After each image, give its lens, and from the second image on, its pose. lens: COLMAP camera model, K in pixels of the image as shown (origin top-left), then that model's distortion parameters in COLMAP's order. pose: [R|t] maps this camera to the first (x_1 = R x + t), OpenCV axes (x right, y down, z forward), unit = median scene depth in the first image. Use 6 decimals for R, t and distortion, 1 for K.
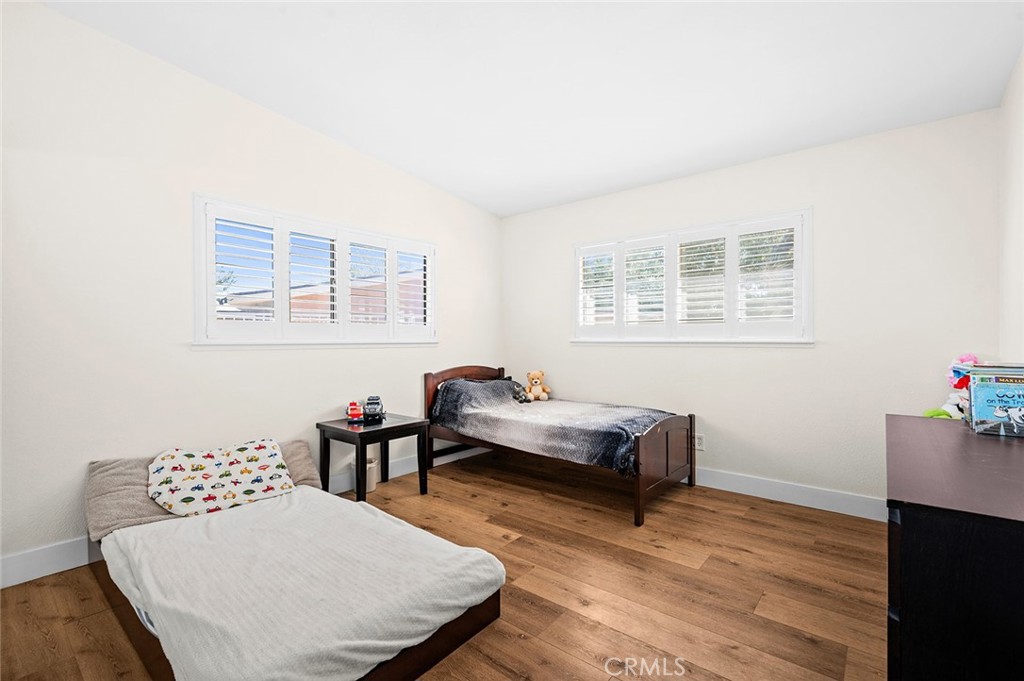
lens RADIAL K [[451.9, 0, 509.1], [0, 451.9, 337.9], [0, 0, 1]] dist [-0.000991, -0.000116]
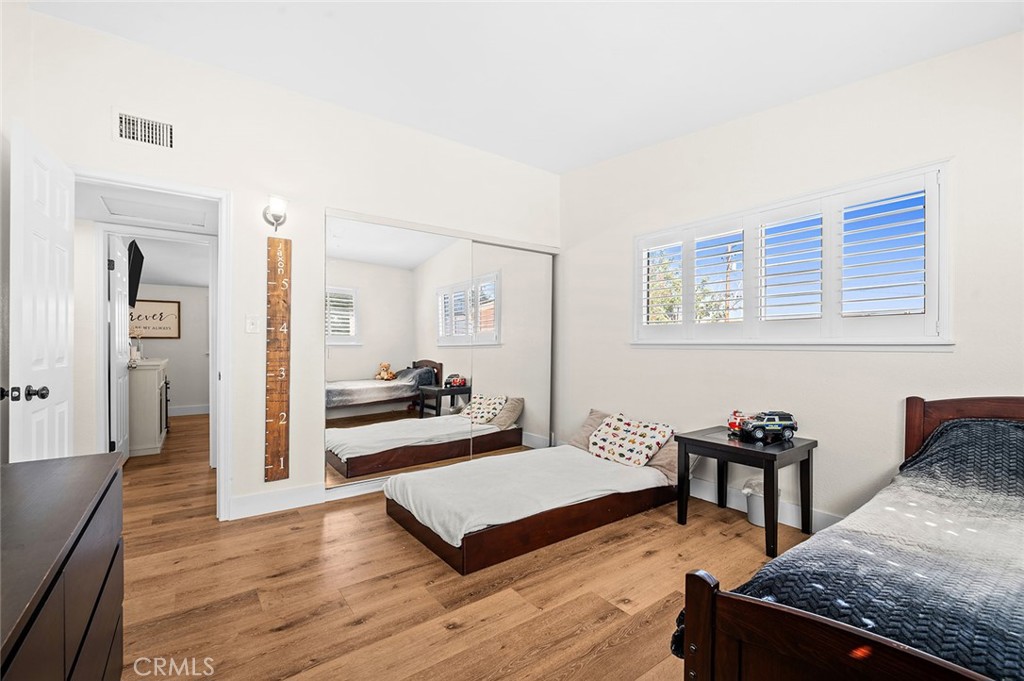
lens RADIAL K [[444.0, 0, 507.8], [0, 444.0, 345.8], [0, 0, 1]] dist [-0.003103, -0.000256]
pose [[-0.243564, 0.012405, -0.969805, 0.765108], [0.002816, 0.999923, 0.012083, 0.007636], [0.969881, 0.000212, -0.243581, 1.012327]]
